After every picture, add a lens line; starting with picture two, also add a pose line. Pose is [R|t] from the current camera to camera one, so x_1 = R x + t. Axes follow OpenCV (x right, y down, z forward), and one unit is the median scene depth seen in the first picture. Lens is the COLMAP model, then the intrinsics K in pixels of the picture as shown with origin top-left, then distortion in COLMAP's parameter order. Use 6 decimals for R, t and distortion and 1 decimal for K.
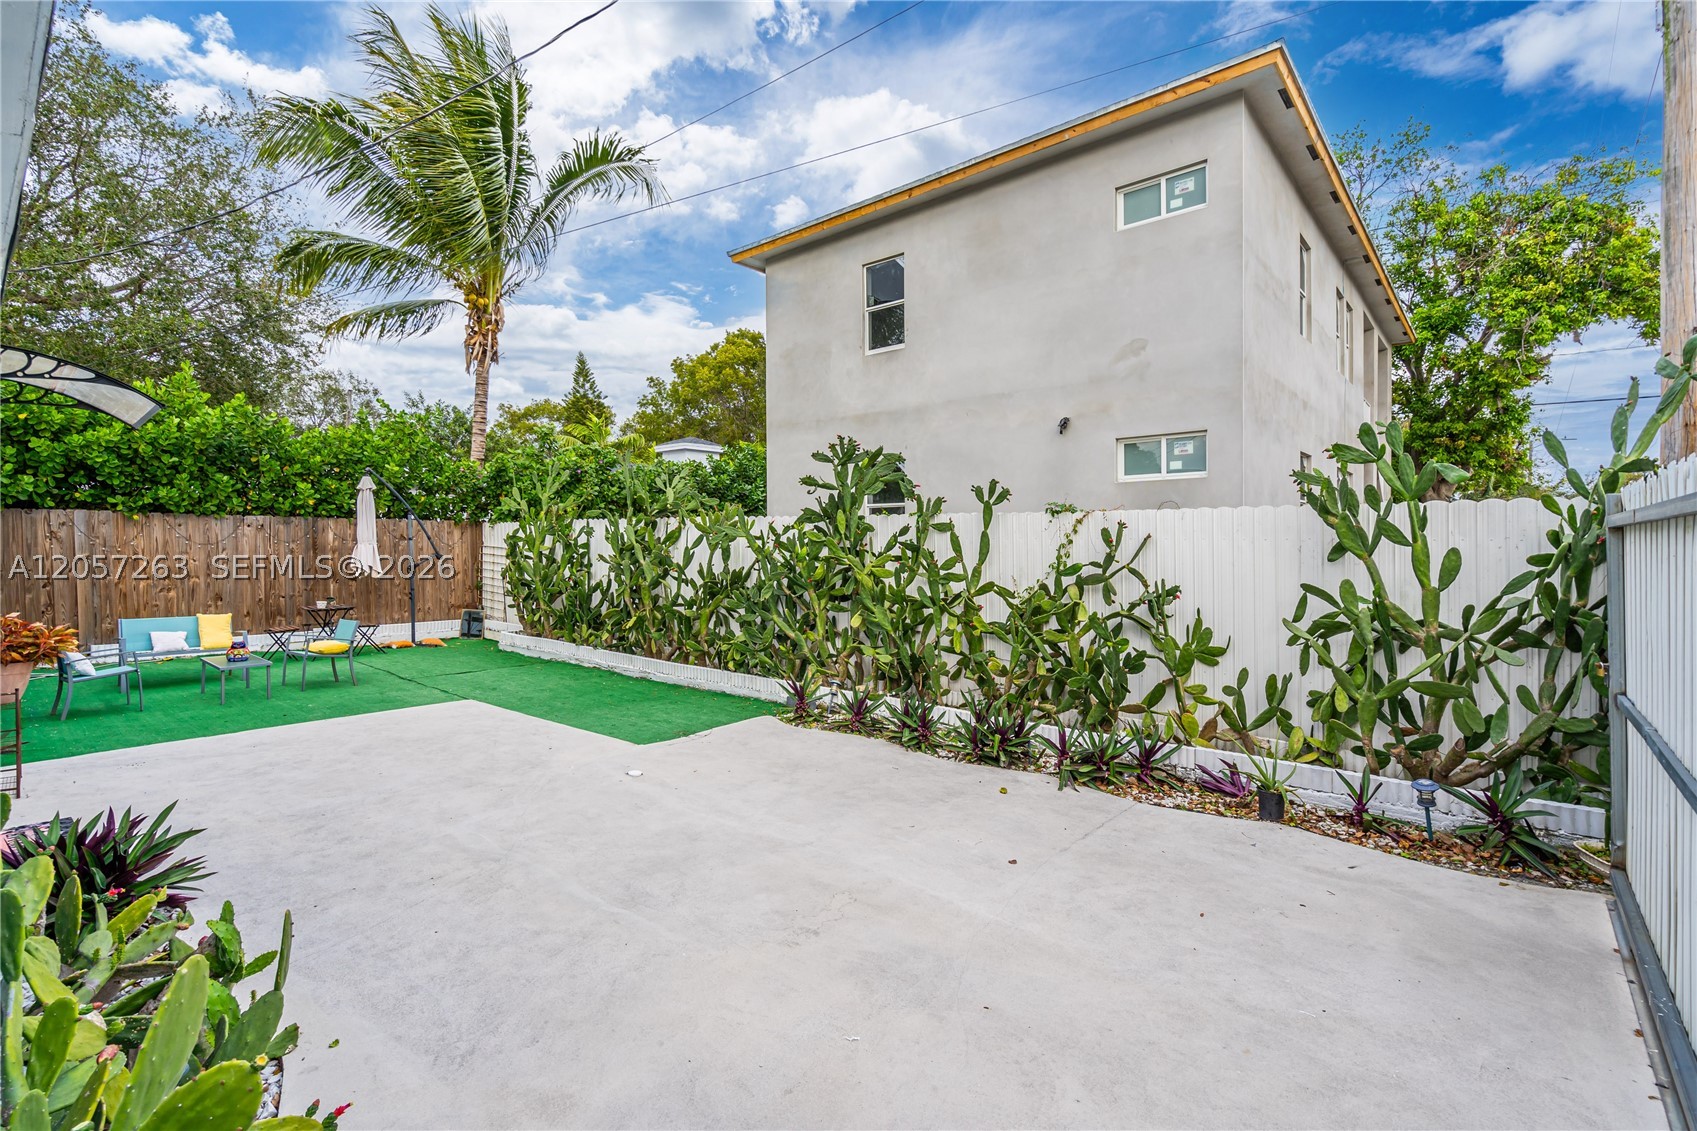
lens RADIAL K [[765.9, 0, 848.0], [0, 765.9, 557.9], [0, 0, 1]] dist [-0.009379, 0.000180]
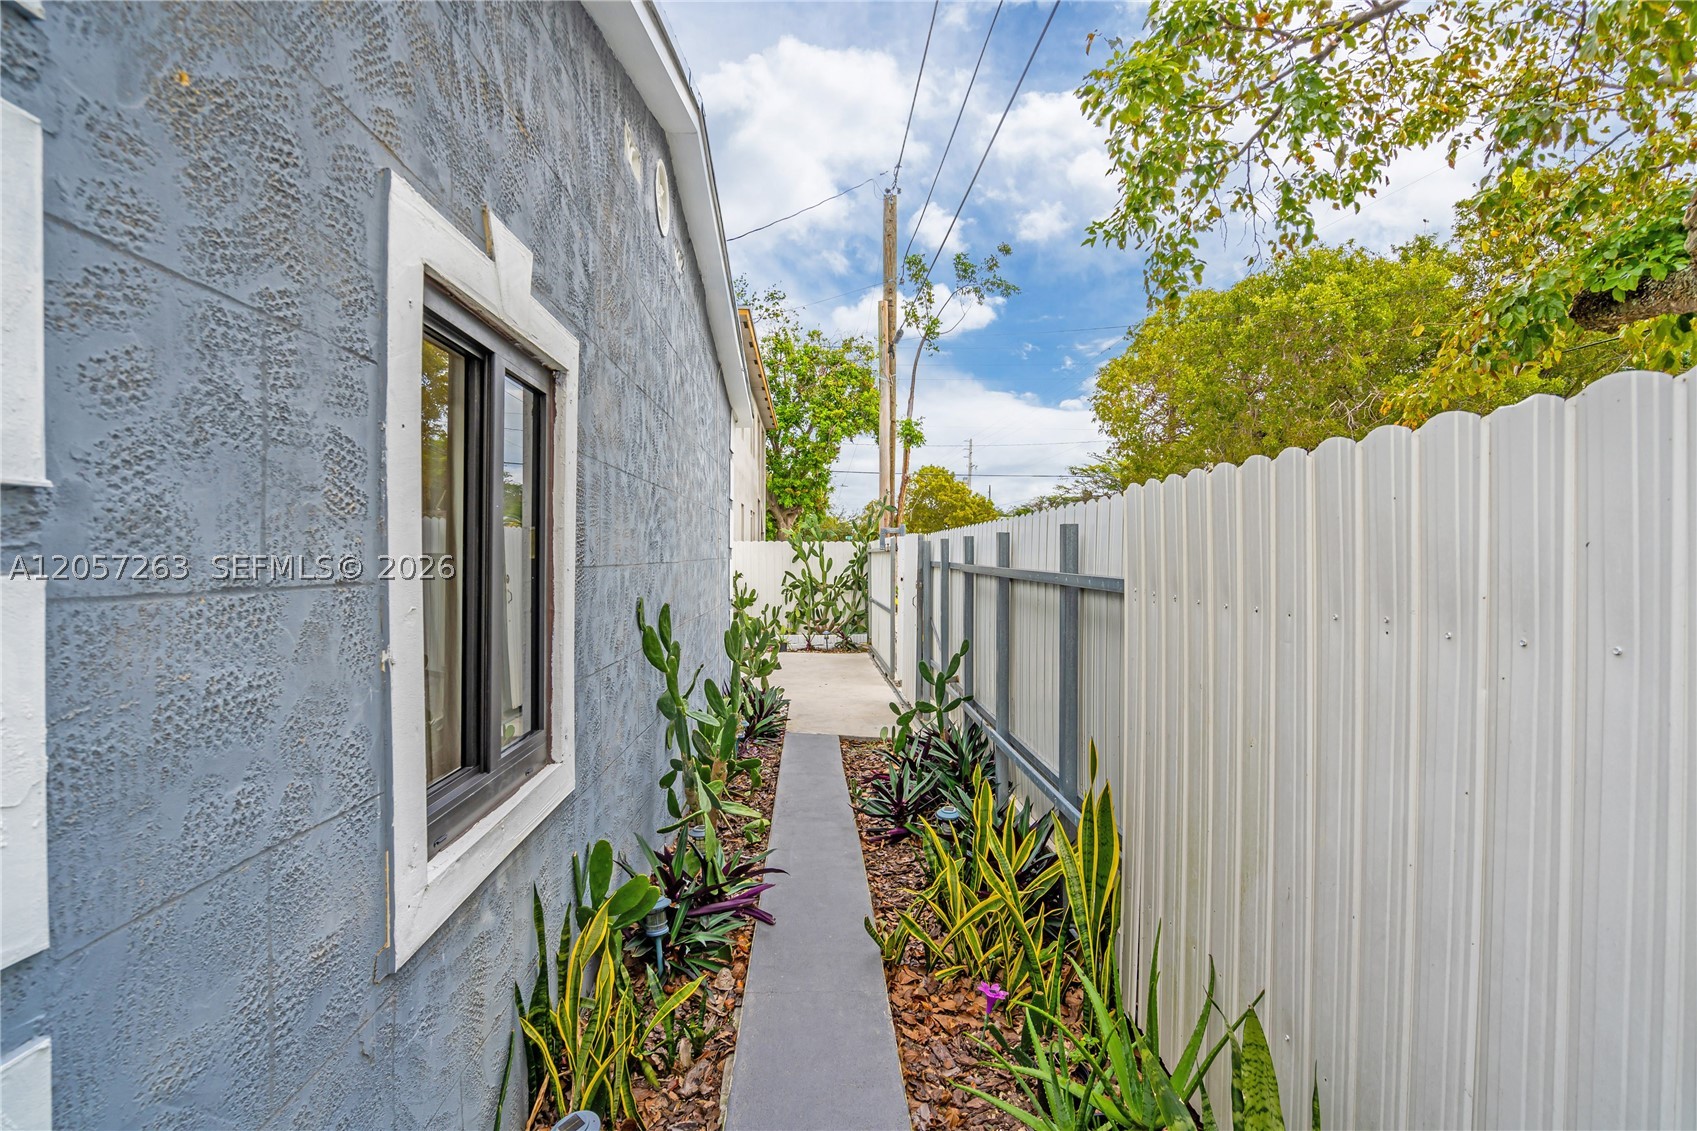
lens RADIAL K [[765.9, 0, 848.4], [0, 765.9, 563.9], [0, 0, 1]] dist [-0.009379, 0.000180]
pose [[0.719559, -0.004735, 0.694416, -1.131778], [0.007988, 0.999967, -0.001460, 0.015321], [-0.694386, 0.006597, 0.719573, -1.106971]]
